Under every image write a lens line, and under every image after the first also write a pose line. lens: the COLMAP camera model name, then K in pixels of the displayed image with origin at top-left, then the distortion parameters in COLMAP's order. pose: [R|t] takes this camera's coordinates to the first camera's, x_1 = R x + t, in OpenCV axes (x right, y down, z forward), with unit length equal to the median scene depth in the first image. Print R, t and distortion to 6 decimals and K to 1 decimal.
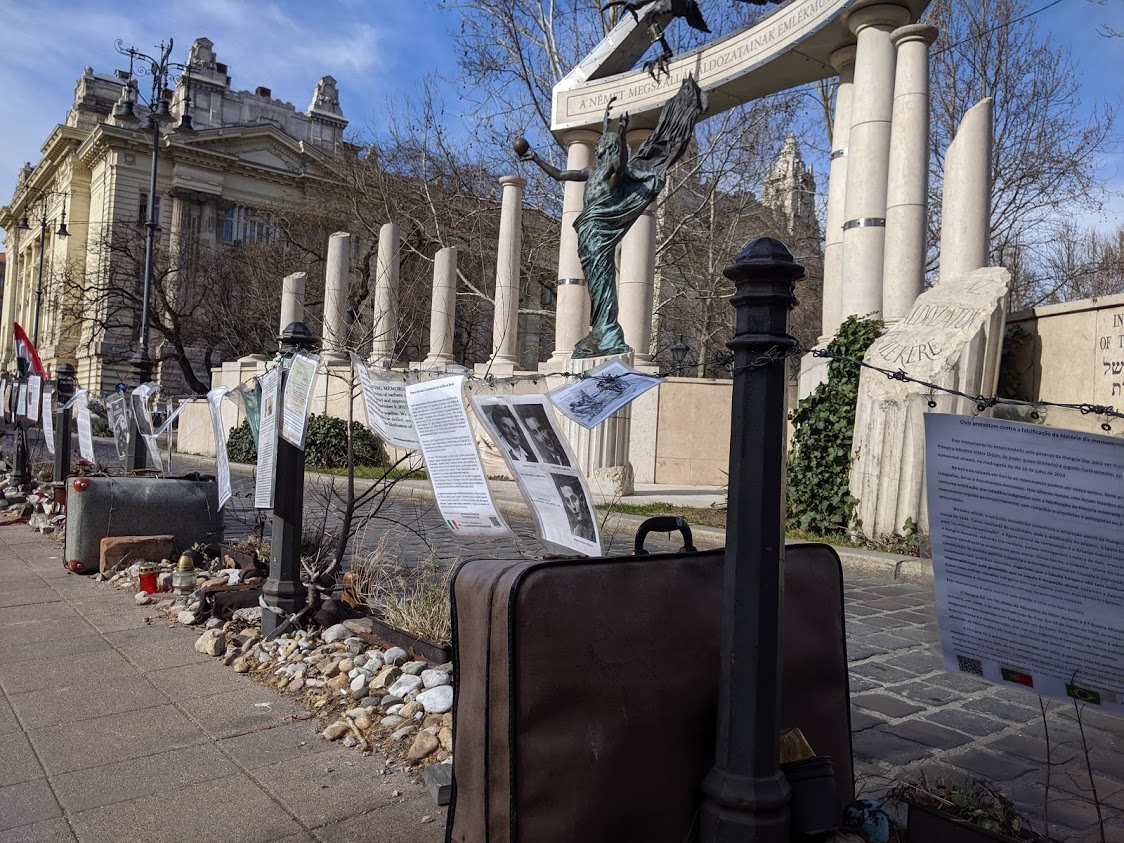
lens RADIAL K [[923.9, 0, 563.4], [0, 923.9, 440.3], [0, 0, 1]] dist [0.127195, -0.233968]
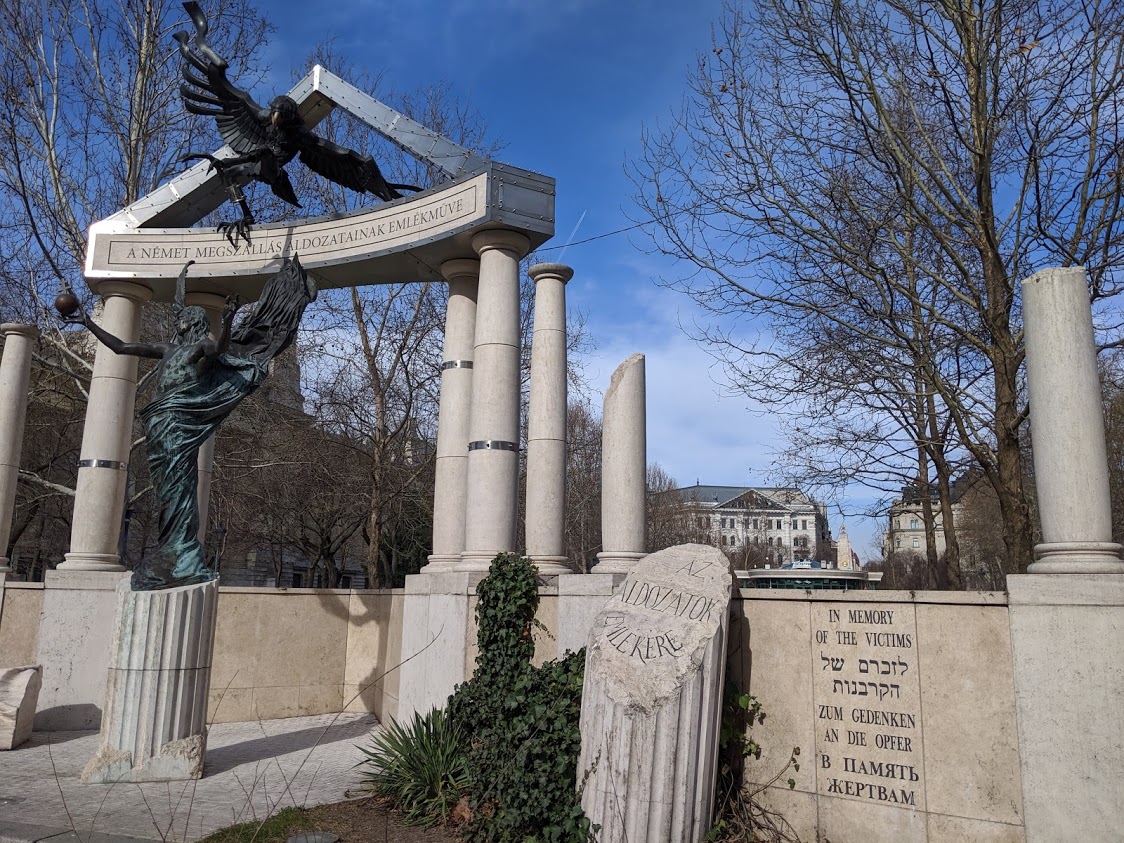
lens RADIAL K [[923.9, 0, 563.4], [0, 923.9, 440.3], [0, 0, 1]] dist [0.127195, -0.233968]
pose [[0.842949, 0.062863, 0.534309, -0.111282], [0.012790, 0.990527, -0.136718, -0.099664], [-0.537842, 0.122080, 0.834160, 0.163663]]
